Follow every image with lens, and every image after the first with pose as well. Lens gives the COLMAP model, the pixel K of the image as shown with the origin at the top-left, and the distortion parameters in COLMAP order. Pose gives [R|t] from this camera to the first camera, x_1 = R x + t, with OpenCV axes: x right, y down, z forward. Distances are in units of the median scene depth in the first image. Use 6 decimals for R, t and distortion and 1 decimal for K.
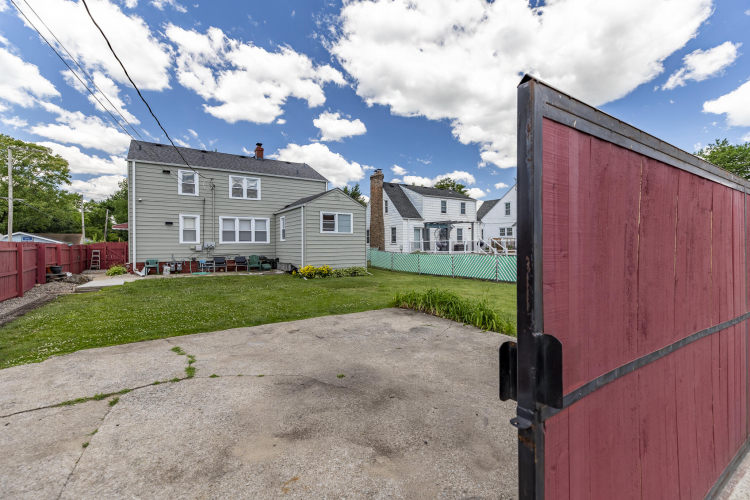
lens RADIAL K [[335.5, 0, 377.7], [0, 335.5, 245.6], [0, 0, 1]] dist [0.012746, -0.004055]
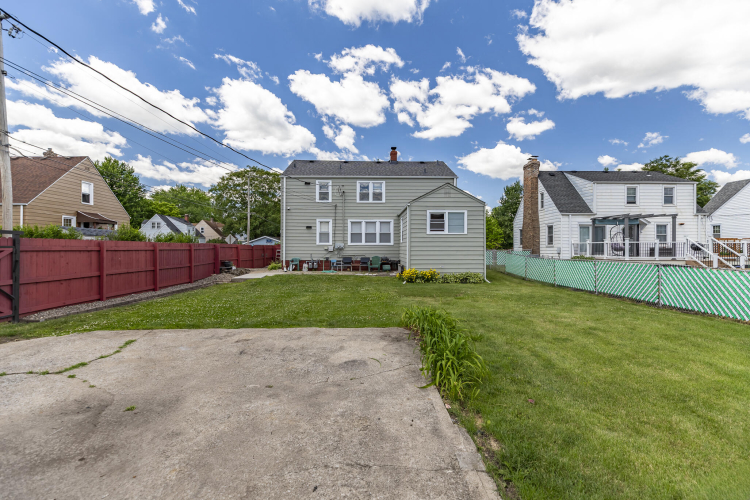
lens RADIAL K [[335.5, 0, 377.7], [0, 335.5, 245.6], [0, 0, 1]] dist [0.012746, -0.004055]
pose [[0.852173, 0.004984, -0.523236, 0.190371], [-0.006646, 0.999977, -0.001299, -0.003064], [0.523217, 0.004584, 0.852187, 0.138646]]
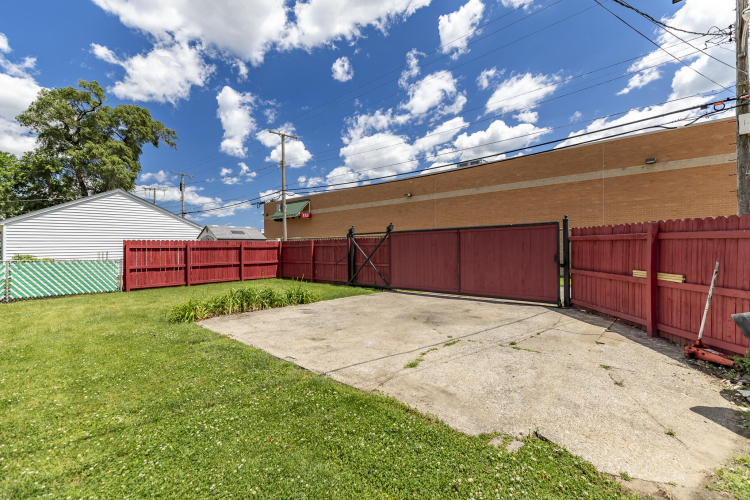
lens RADIAL K [[335.5, 0, 377.7], [0, 335.5, 245.6], [0, 0, 1]] dist [0.012746, -0.004055]
pose [[-0.252176, 0.016191, 0.967546, -0.387910], [0.007990, 0.999861, -0.014649, 0.009750], [-0.967648, 0.004037, -0.252270, 0.366107]]
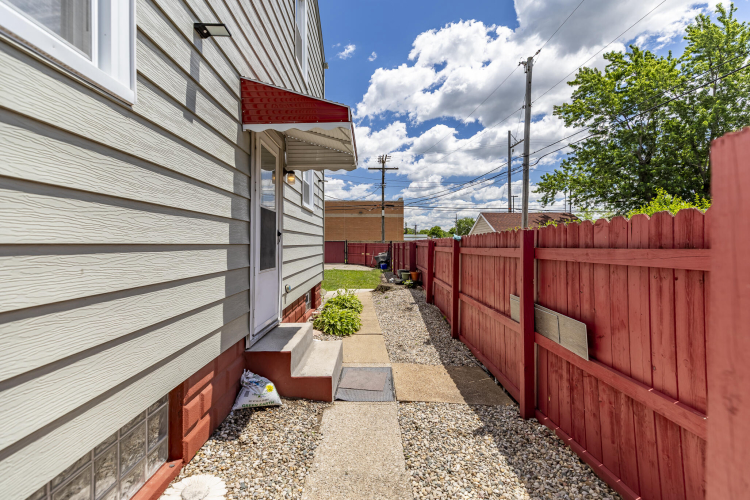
lens RADIAL K [[335.5, 0, 377.7], [0, 335.5, 245.6], [0, 0, 1]] dist [0.012746, -0.004055]
pose [[-0.846945, 0.007248, 0.531631, -1.011545], [0.005554, 0.999973, -0.004786, 0.004212], [-0.531652, -0.001101, -0.846962, 1.306656]]
